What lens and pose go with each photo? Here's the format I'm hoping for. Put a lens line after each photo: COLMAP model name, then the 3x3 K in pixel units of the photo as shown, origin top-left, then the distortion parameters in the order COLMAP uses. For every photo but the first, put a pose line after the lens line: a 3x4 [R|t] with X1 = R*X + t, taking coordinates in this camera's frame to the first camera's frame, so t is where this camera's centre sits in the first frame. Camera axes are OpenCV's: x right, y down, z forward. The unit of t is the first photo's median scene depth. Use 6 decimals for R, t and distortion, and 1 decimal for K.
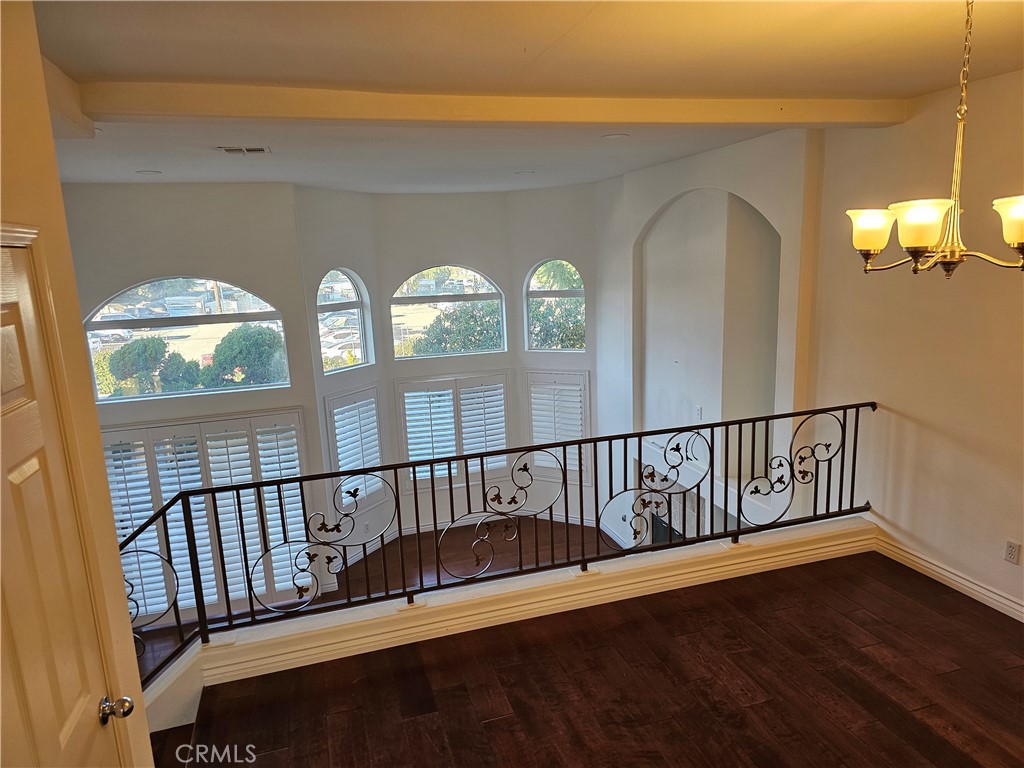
lens RADIAL K [[682.8, 0, 509.6], [0, 682.8, 390.7], [0, 0, 1]] dist [0.078530, -0.082461]
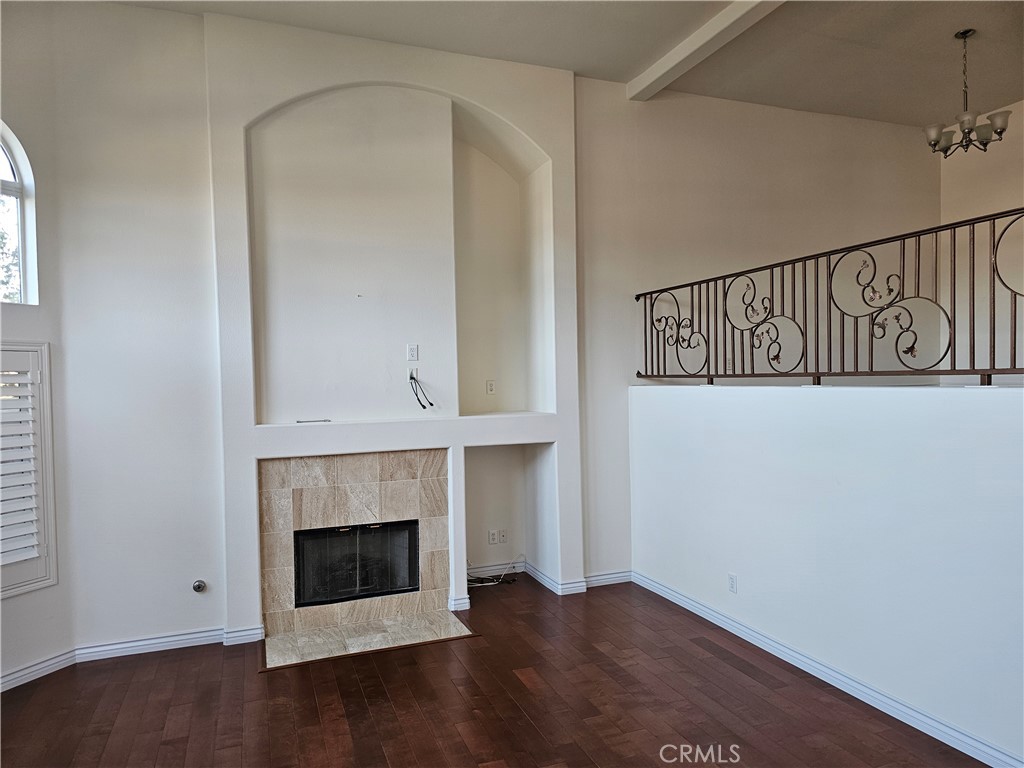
lens RADIAL K [[682.8, 0, 509.6], [0, 682.8, 390.7], [0, 0, 1]] dist [0.078530, -0.082461]
pose [[-0.072721, 0.029684, 0.996911, -0.553744], [0.218468, 0.975756, -0.013117, 0.113848], [-0.973131, 0.216839, -0.077443, 0.955951]]
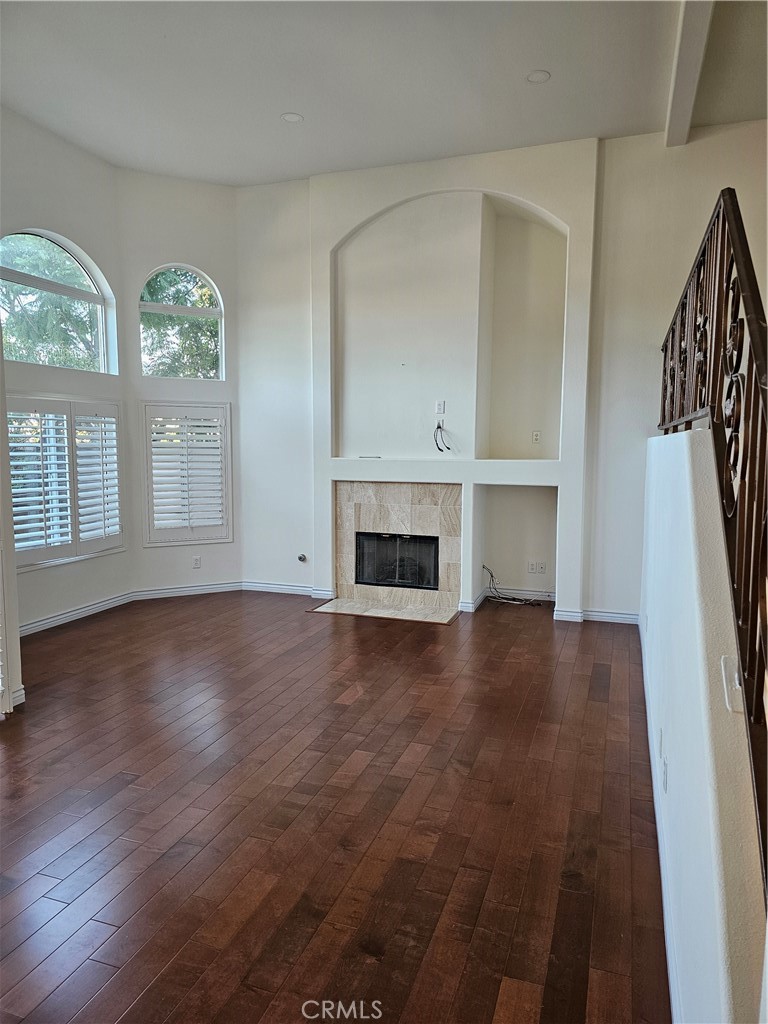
lens RADIAL K [[691.1, 0, 384.0], [0, 691.1, 512.0], [0, 0, 1]] dist [0.069915, -0.061581]
pose [[0.590495, -0.032127, 0.806401, -0.642751], [0.124665, 0.990845, -0.051812, 0.237016], [-0.797354, 0.131125, 0.589095, 0.457681]]
